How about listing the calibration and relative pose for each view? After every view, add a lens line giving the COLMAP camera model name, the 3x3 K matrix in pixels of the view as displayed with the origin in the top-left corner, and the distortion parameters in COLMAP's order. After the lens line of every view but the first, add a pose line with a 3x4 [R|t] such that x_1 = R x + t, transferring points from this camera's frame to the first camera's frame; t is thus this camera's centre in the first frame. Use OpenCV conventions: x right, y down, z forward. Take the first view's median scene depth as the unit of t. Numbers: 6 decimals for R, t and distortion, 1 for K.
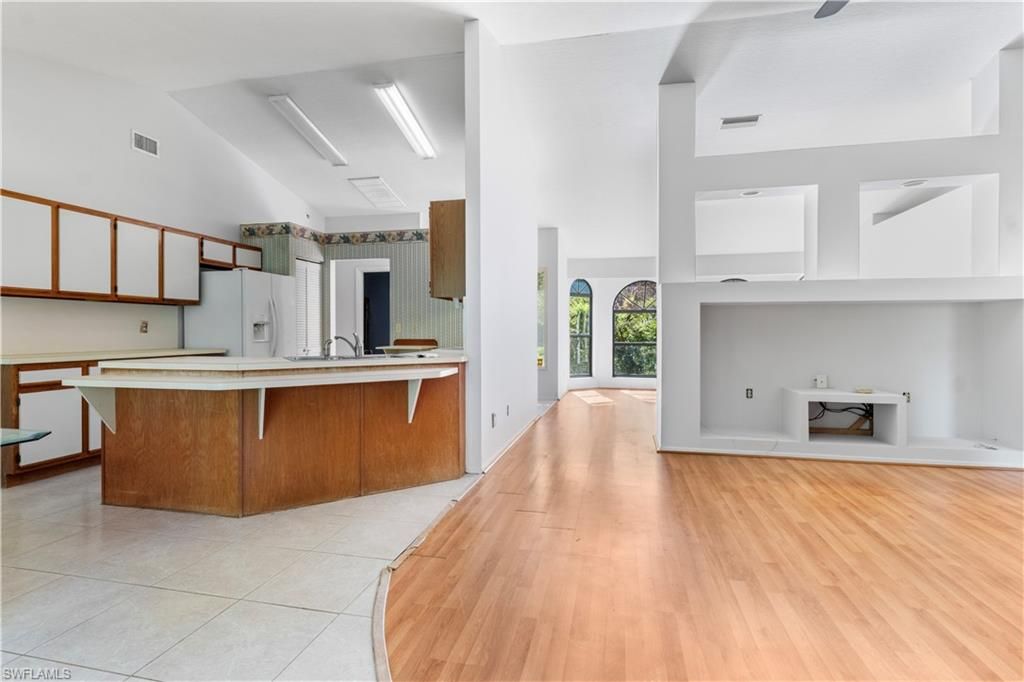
lens RADIAL K [[494.4, 0, 512.9], [0, 494.4, 334.6], [0, 0, 1]] dist [0.002135, -0.000163]
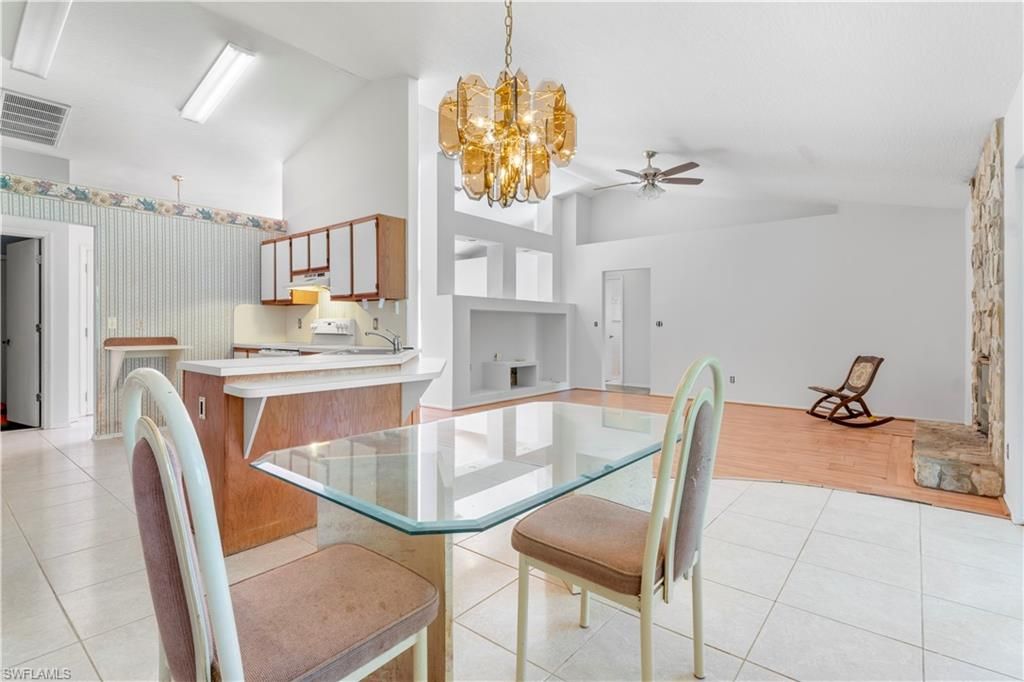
lens RADIAL K [[493.1, 0, 514.3], [0, 493.1, 327.1], [0, 0, 1]] dist [-0.001893, -0.000474]
pose [[0.446910, 0.003500, 0.894572, -0.879707], [0.002582, 0.999983, -0.005202, -0.001063], [-0.894575, 0.004635, 0.446893, 0.183402]]
